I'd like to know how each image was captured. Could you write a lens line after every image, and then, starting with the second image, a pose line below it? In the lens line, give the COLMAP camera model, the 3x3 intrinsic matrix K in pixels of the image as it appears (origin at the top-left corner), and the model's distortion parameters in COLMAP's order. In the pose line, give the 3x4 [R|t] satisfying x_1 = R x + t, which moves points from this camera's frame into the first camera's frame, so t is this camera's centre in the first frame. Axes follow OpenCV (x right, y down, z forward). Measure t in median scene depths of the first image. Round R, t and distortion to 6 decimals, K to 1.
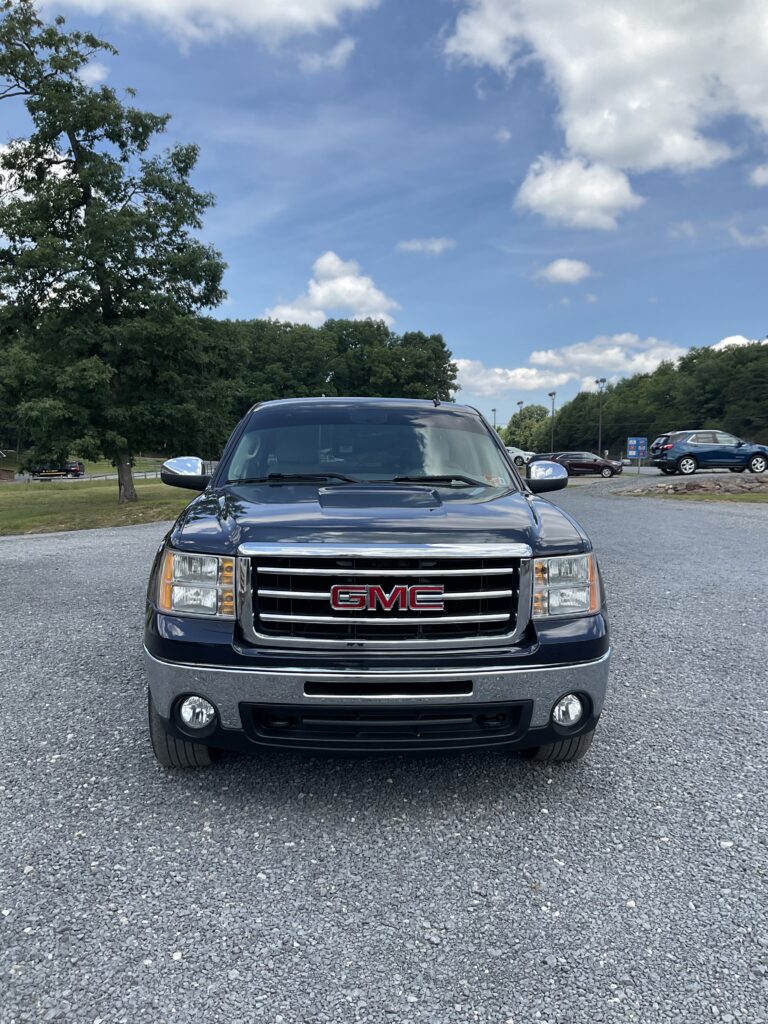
lens RADIAL K [[861.4, 0, 384.0], [0, 861.4, 512.0], [0, 0, 1]] dist [0.095711, -0.199187]
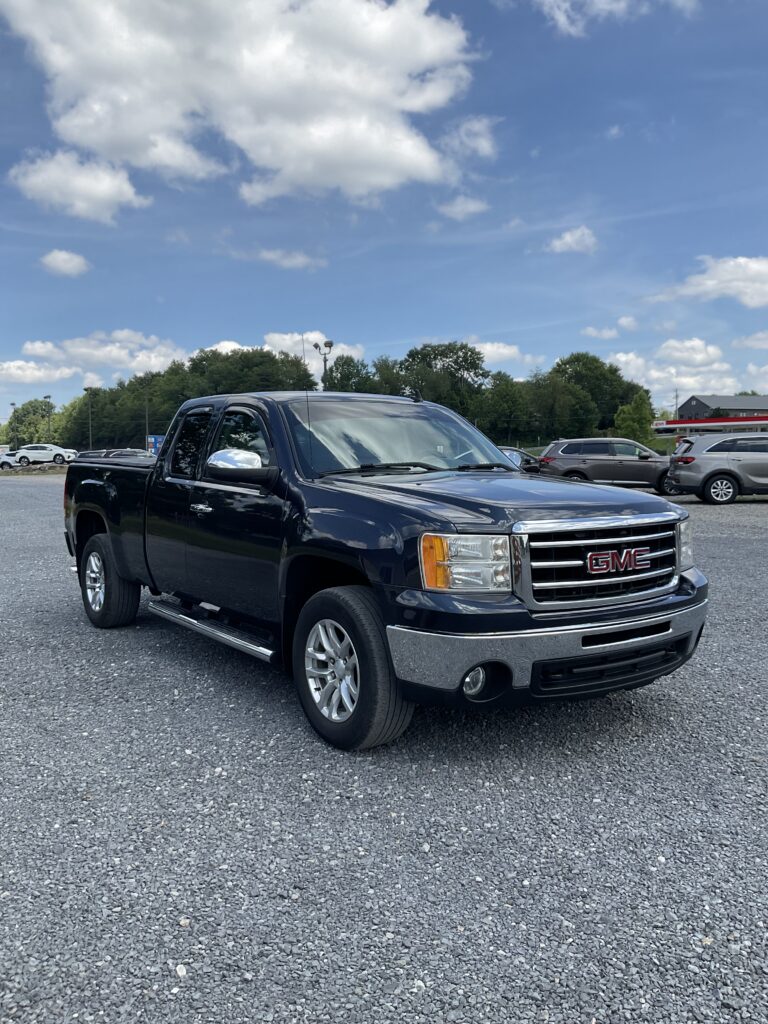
lens RADIAL K [[861.4, 0, 384.0], [0, 861.4, 512.0], [0, 0, 1]] dist [0.095711, -0.199187]
pose [[0.837698, -0.044946, 0.544281, -0.125055], [0.043612, 0.998930, 0.015369, -0.000270], [-0.544390, 0.010863, 0.838762, 0.020676]]
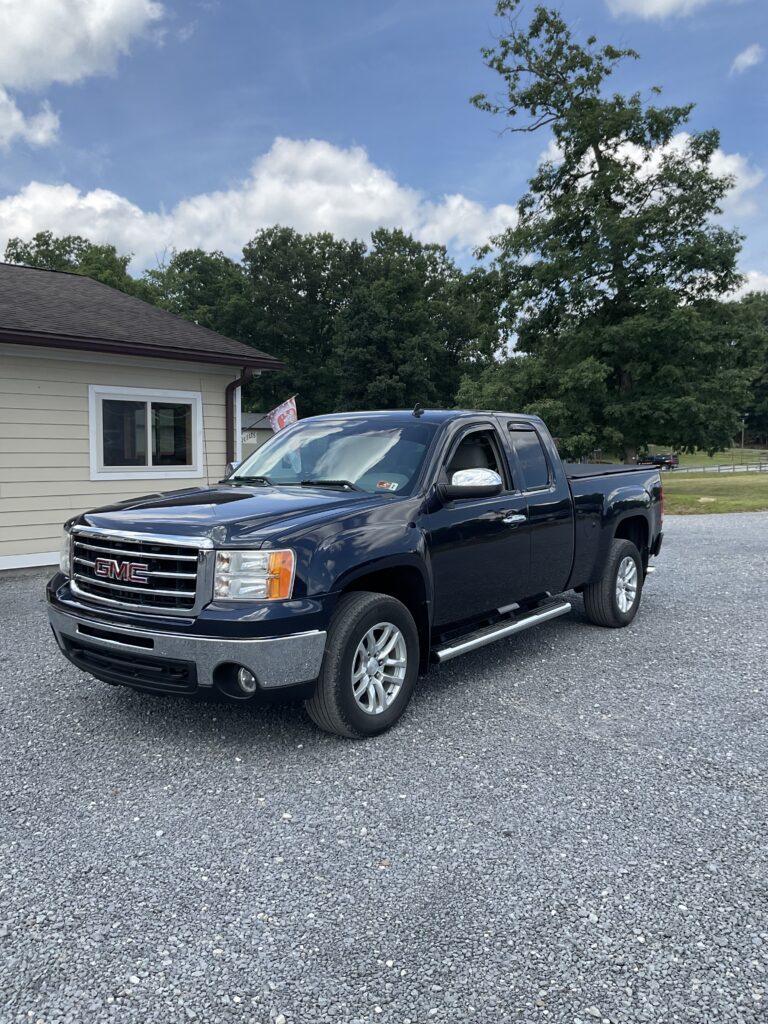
lens RADIAL K [[868.0, 0, 384.0], [0, 868.0, 512.0], [0, 0, 1]] dist [0.100790, -0.250088]
pose [[0.753360, 0.042152, -0.656256, 0.162709], [-0.036086, 0.999090, 0.022747, -0.005223], [0.656617, 0.006545, 0.754195, 0.030864]]
